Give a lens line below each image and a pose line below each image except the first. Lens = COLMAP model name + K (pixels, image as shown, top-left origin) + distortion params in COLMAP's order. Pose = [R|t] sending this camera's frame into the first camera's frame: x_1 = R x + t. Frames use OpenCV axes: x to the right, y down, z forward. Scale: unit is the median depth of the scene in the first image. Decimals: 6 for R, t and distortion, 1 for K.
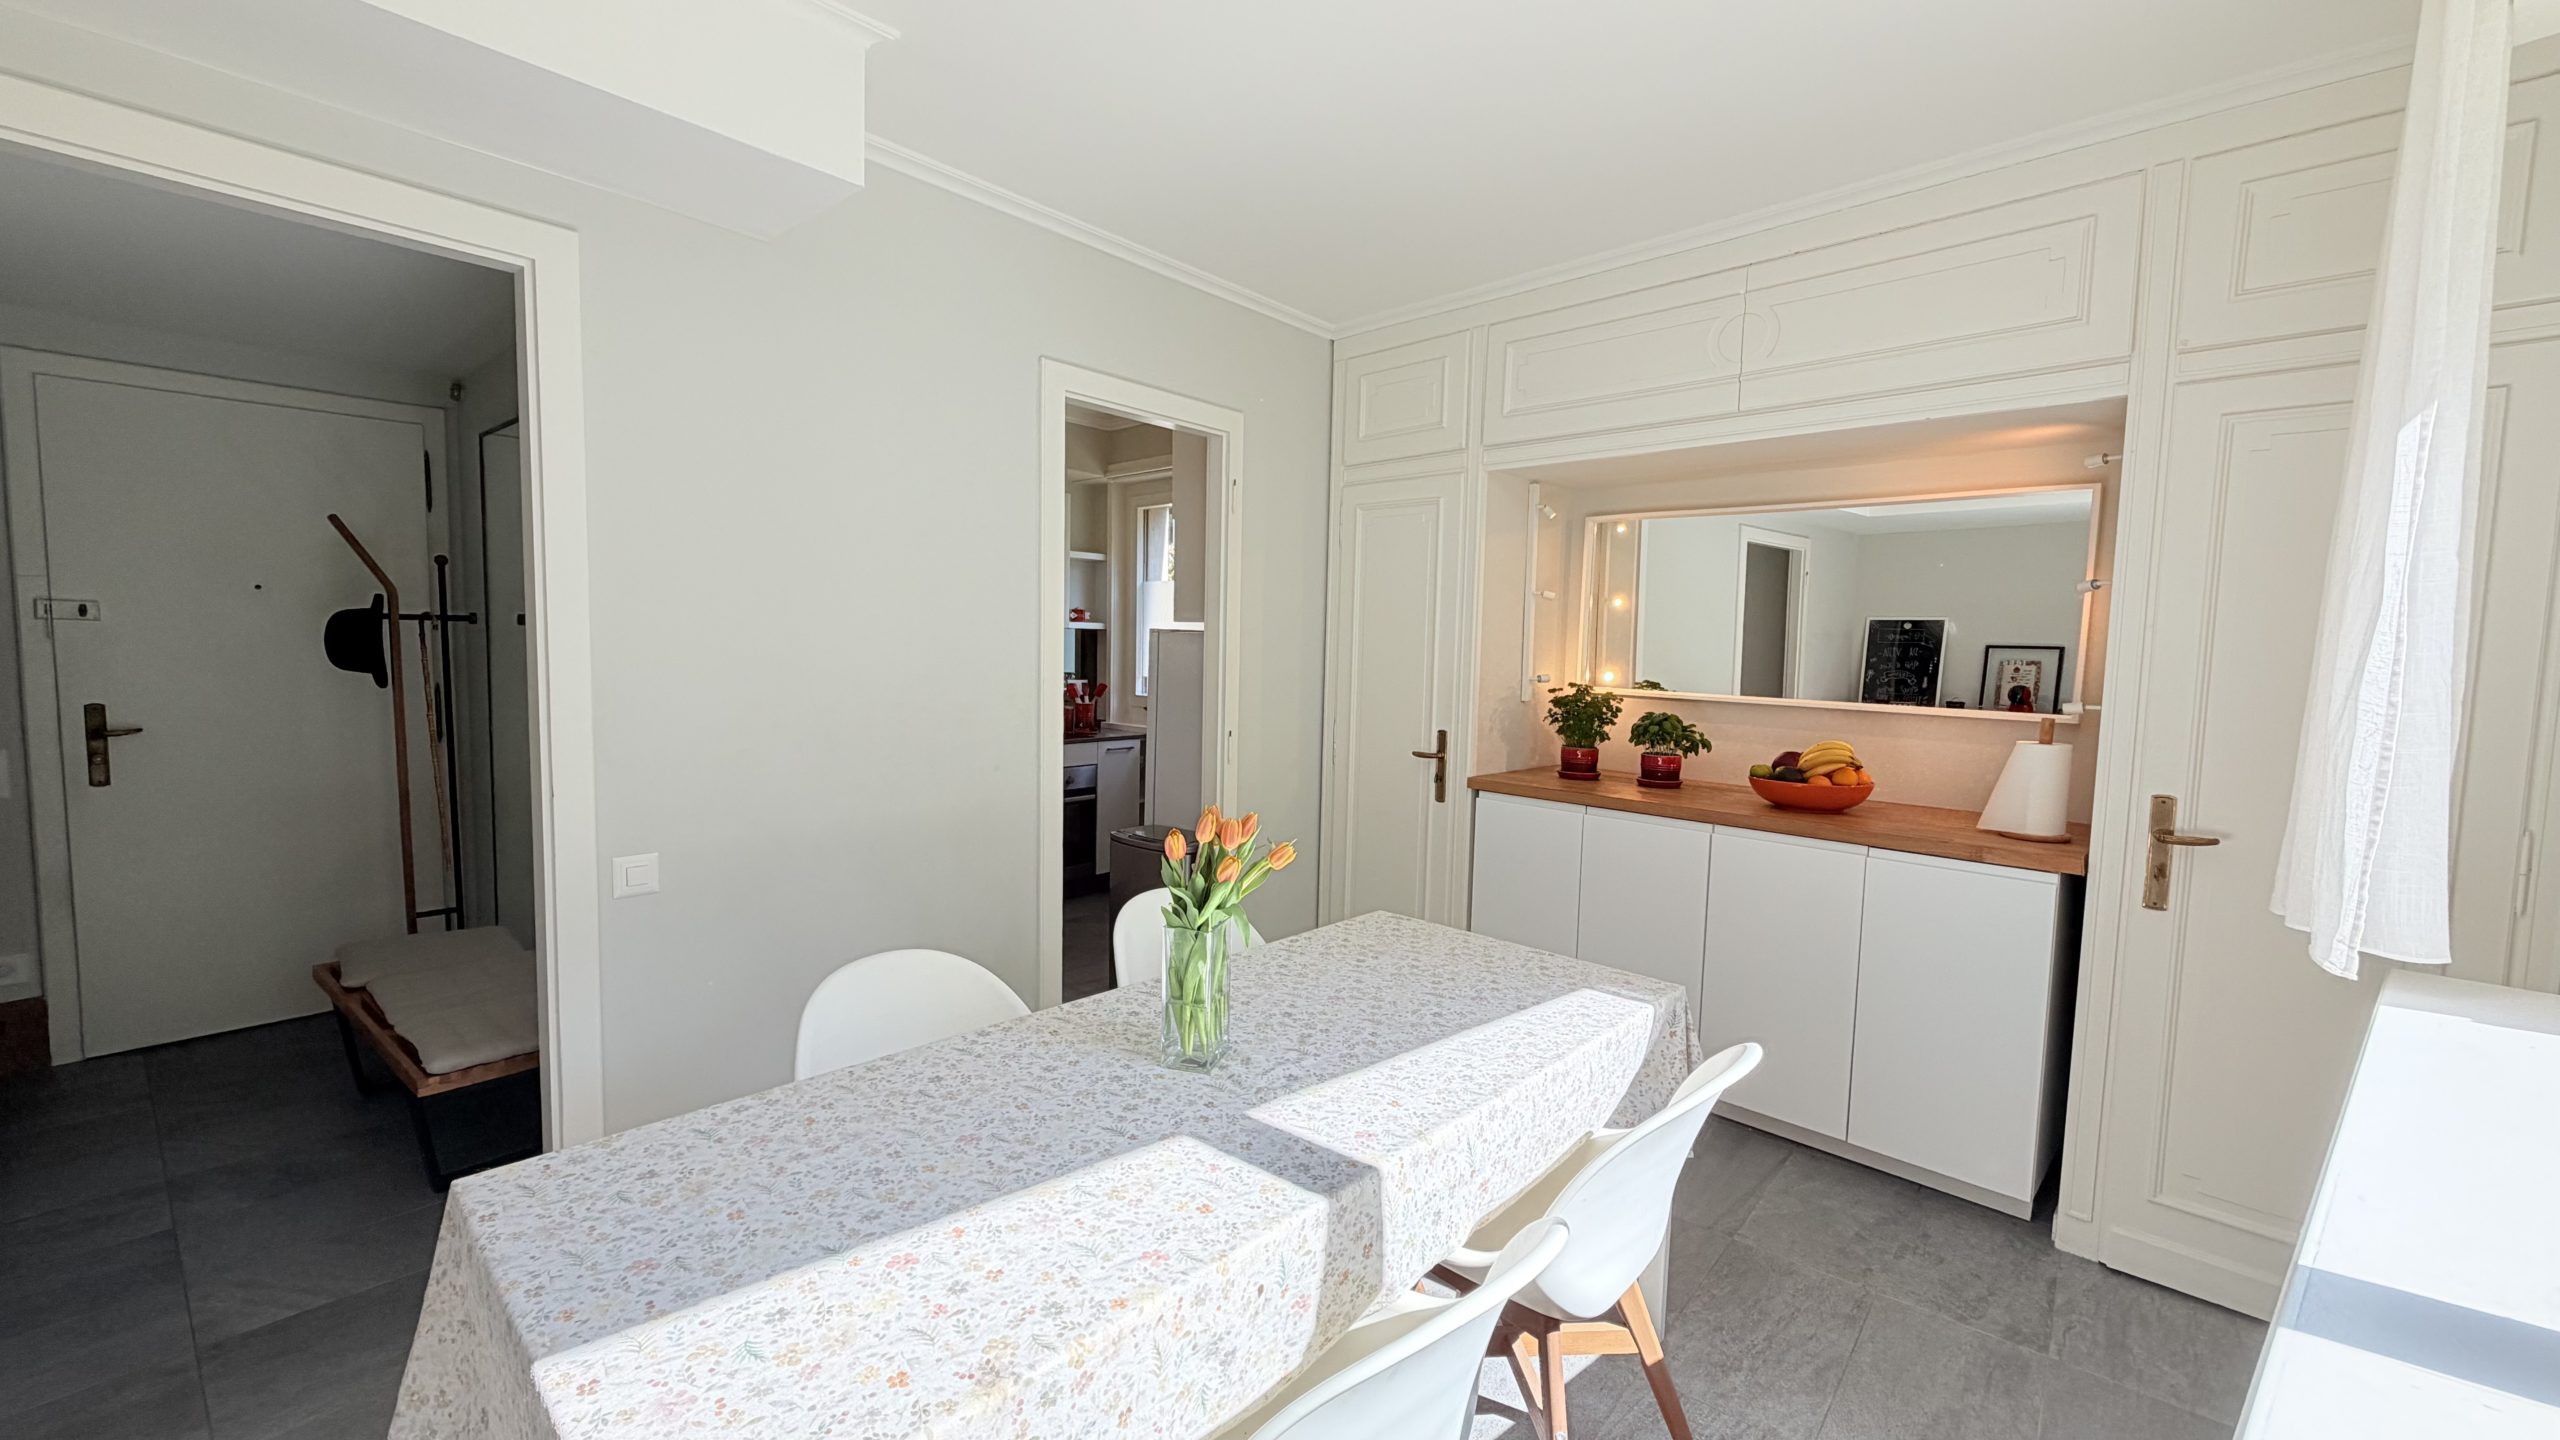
lens RADIAL K [[1003.4, 0, 1262.6], [0, 1003.4, 682.4], [0, 0, 1]] dist [-0.001286, -0.000016]
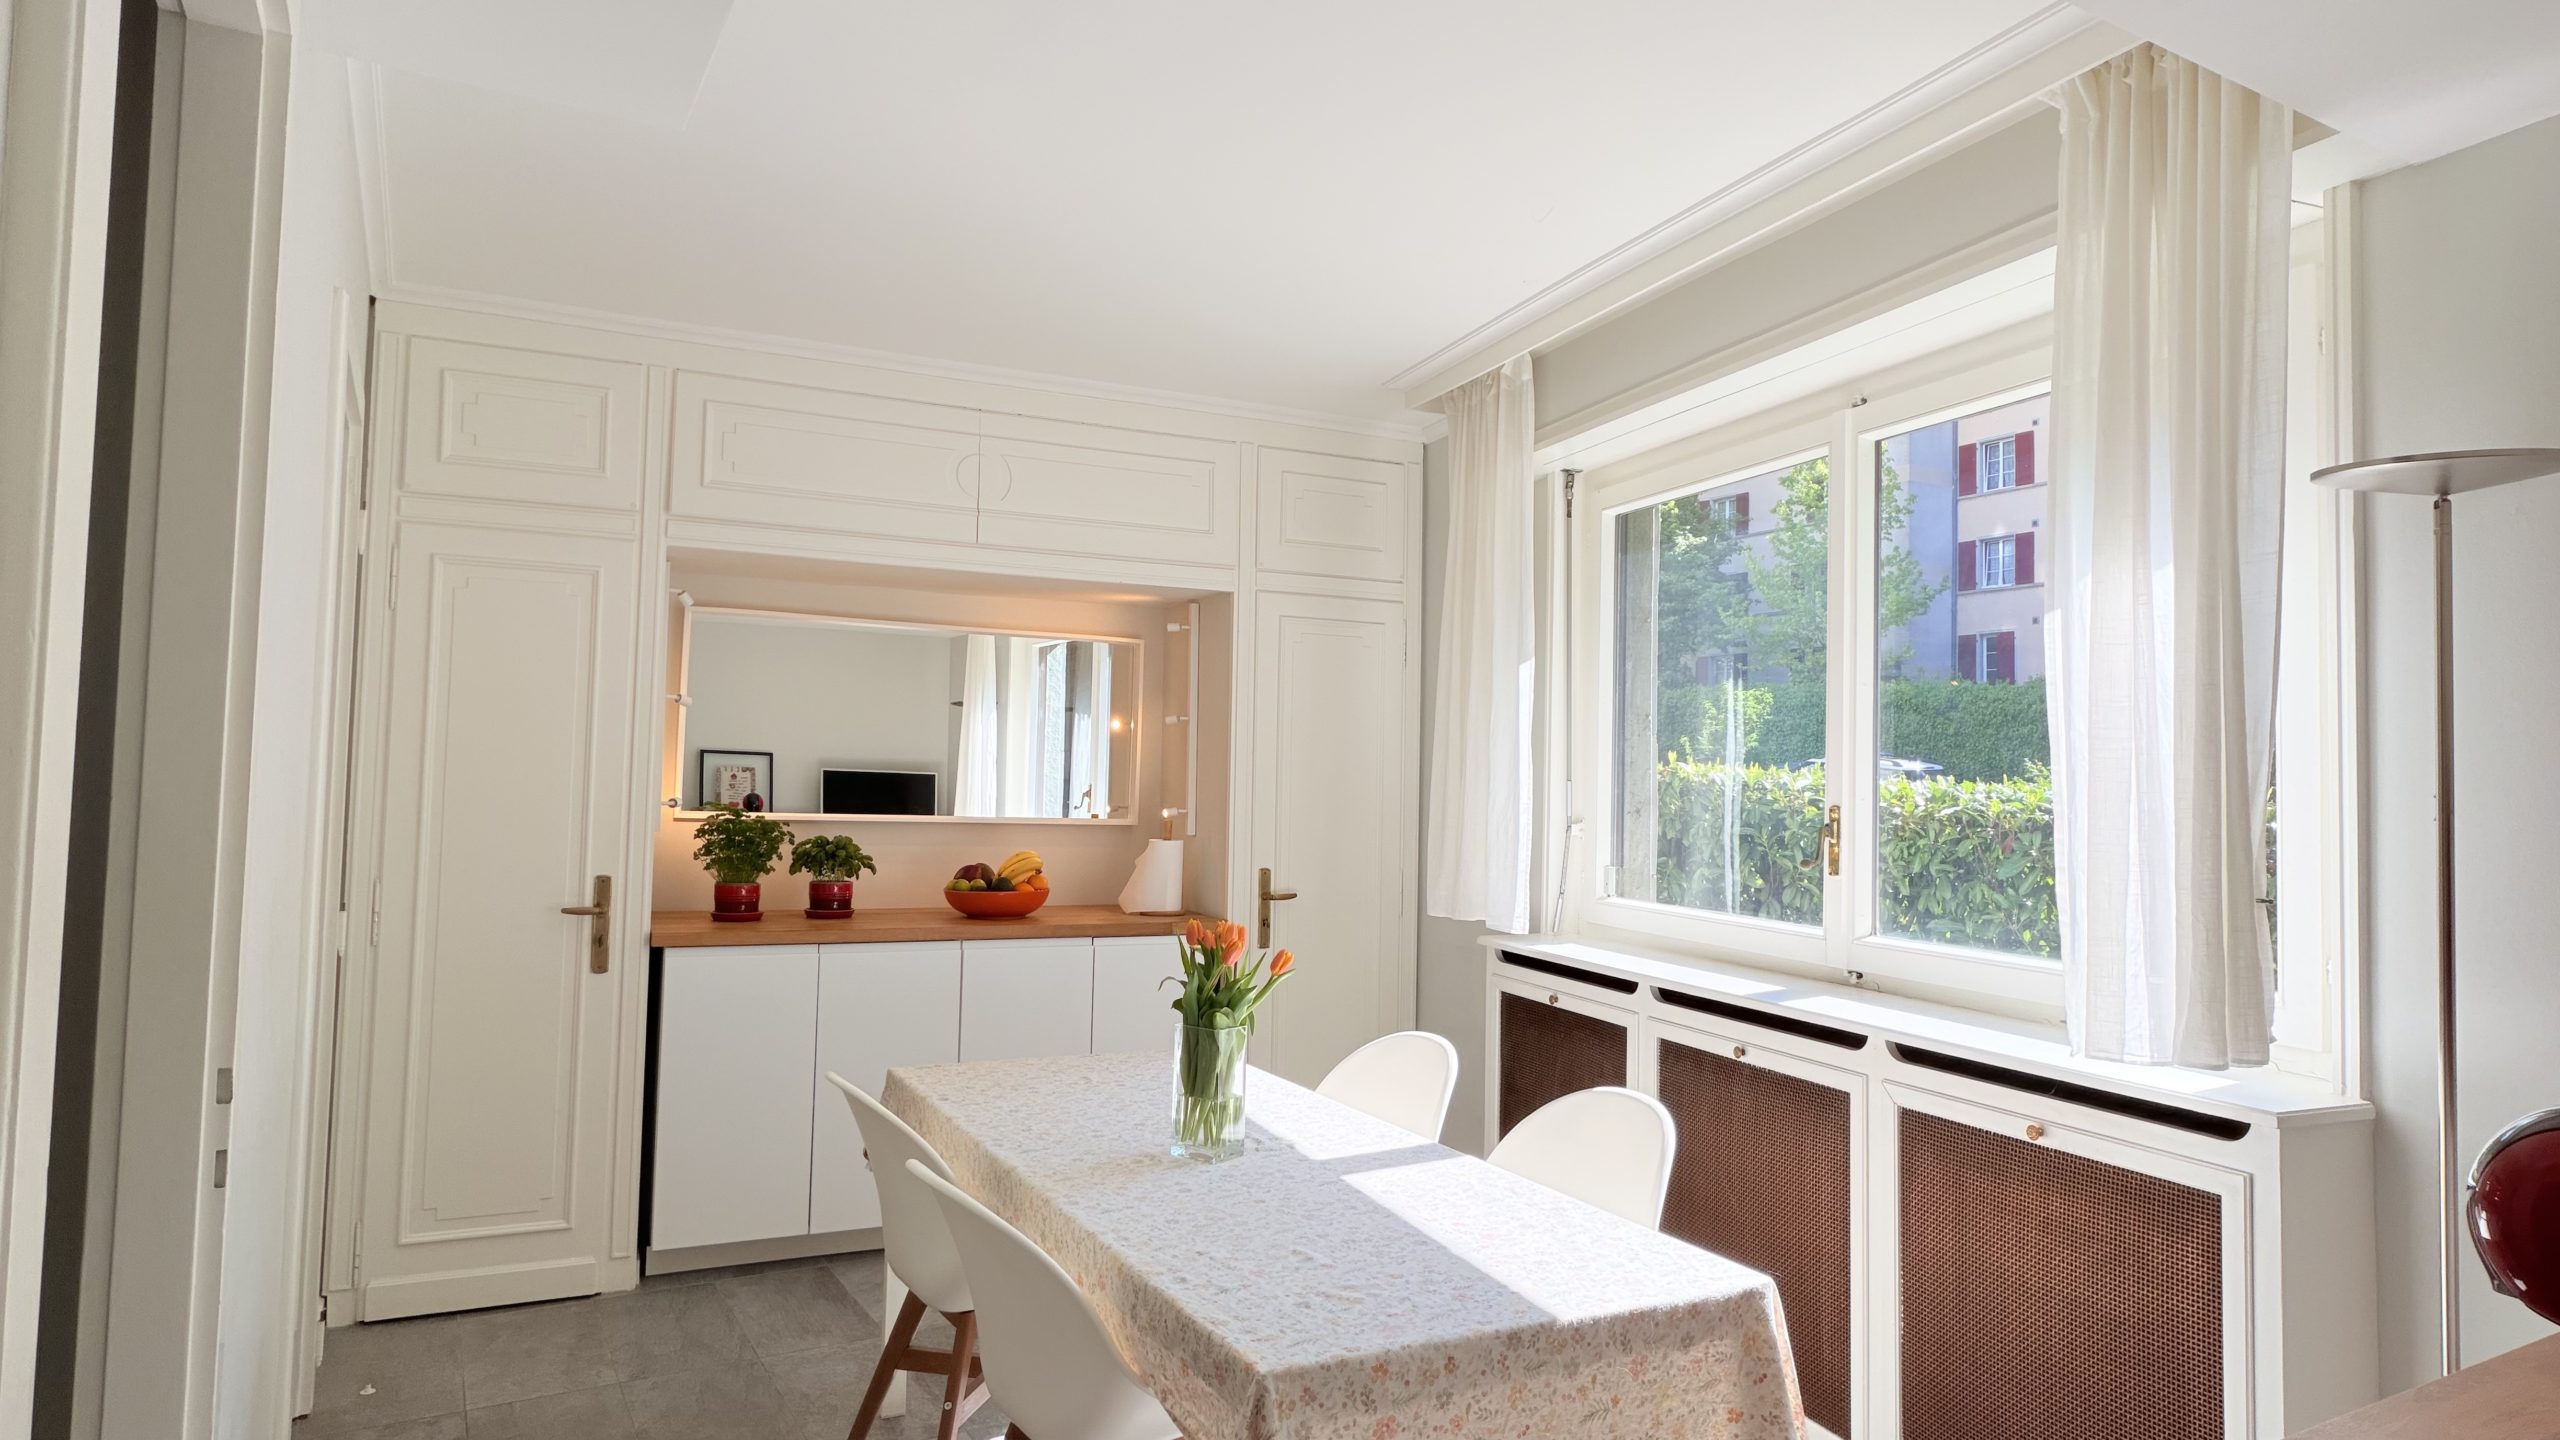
lens RADIAL K [[1354.2, 0, 1280.0], [0, 1354.2, 720.0], [0, 0, 1]] dist [0.035976, 0.000104]
pose [[0.382475, 0.023417, 0.923669, -0.607997], [0.024721, 0.999062, -0.035565, -0.021595], [-0.923635, 0.036437, 0.381537, 0.141404]]
